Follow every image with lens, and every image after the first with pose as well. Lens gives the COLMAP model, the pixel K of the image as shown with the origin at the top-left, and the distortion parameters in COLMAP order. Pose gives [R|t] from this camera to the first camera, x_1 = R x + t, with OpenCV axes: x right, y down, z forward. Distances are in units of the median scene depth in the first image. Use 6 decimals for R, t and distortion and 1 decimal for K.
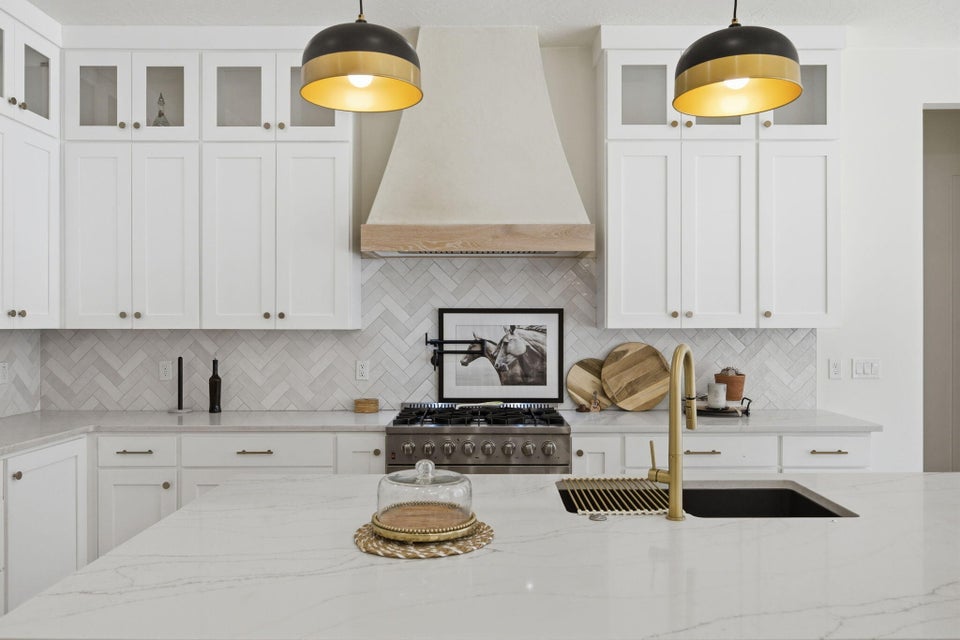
lens RADIAL K [[721.9, 0, 480.0], [0, 721.9, 320.0], [0, 0, 1]] dist [0.005002, 0.001763]
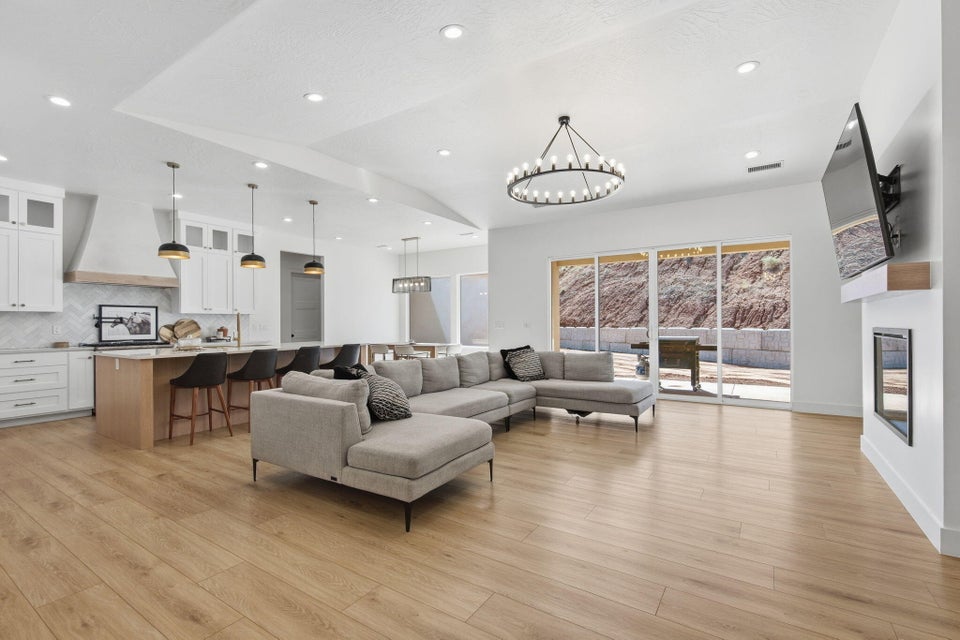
lens RADIAL K [[429.5, 0, 480.0], [0, 429.5, 322.4], [0, 0, 1]] dist [0.001128, 0.000012]
pose [[0.542561, -0.000744, 0.840016, -0.593891], [-0.003551, 0.999989, 0.003179, 0.036265], [-0.840009, -0.004708, 0.542552, -0.917894]]
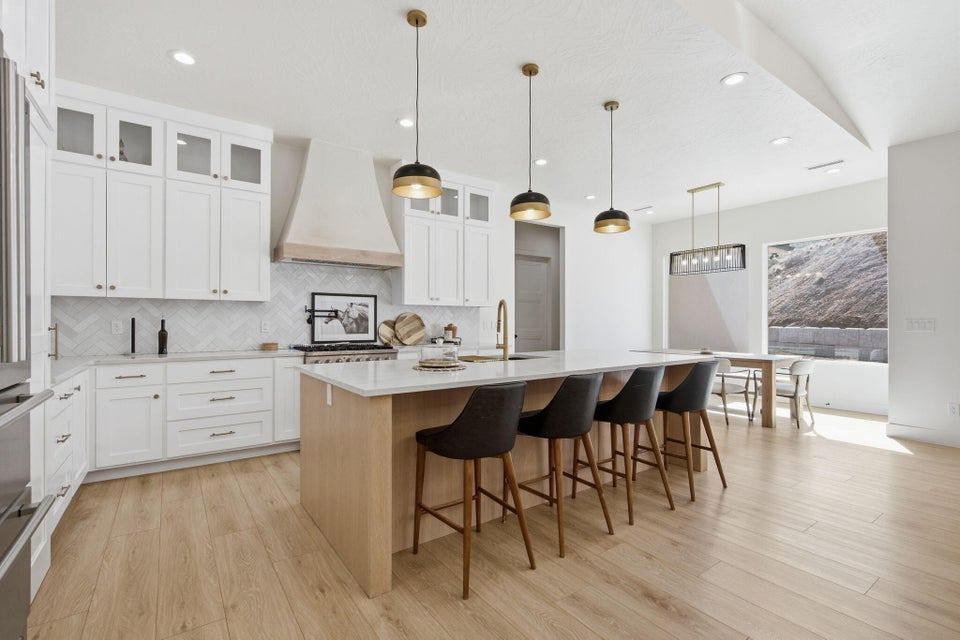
lens RADIAL K [[437.3, 0, 480.0], [0, 437.3, 320.0], [0, 0, 1]] dist [0.000849, -0.000046]
pose [[0.814600, 0.004254, 0.580008, -0.353867], [-0.007111, 0.999971, 0.002652, 0.048018], [-0.579980, -0.006285, 0.814607, -0.150507]]
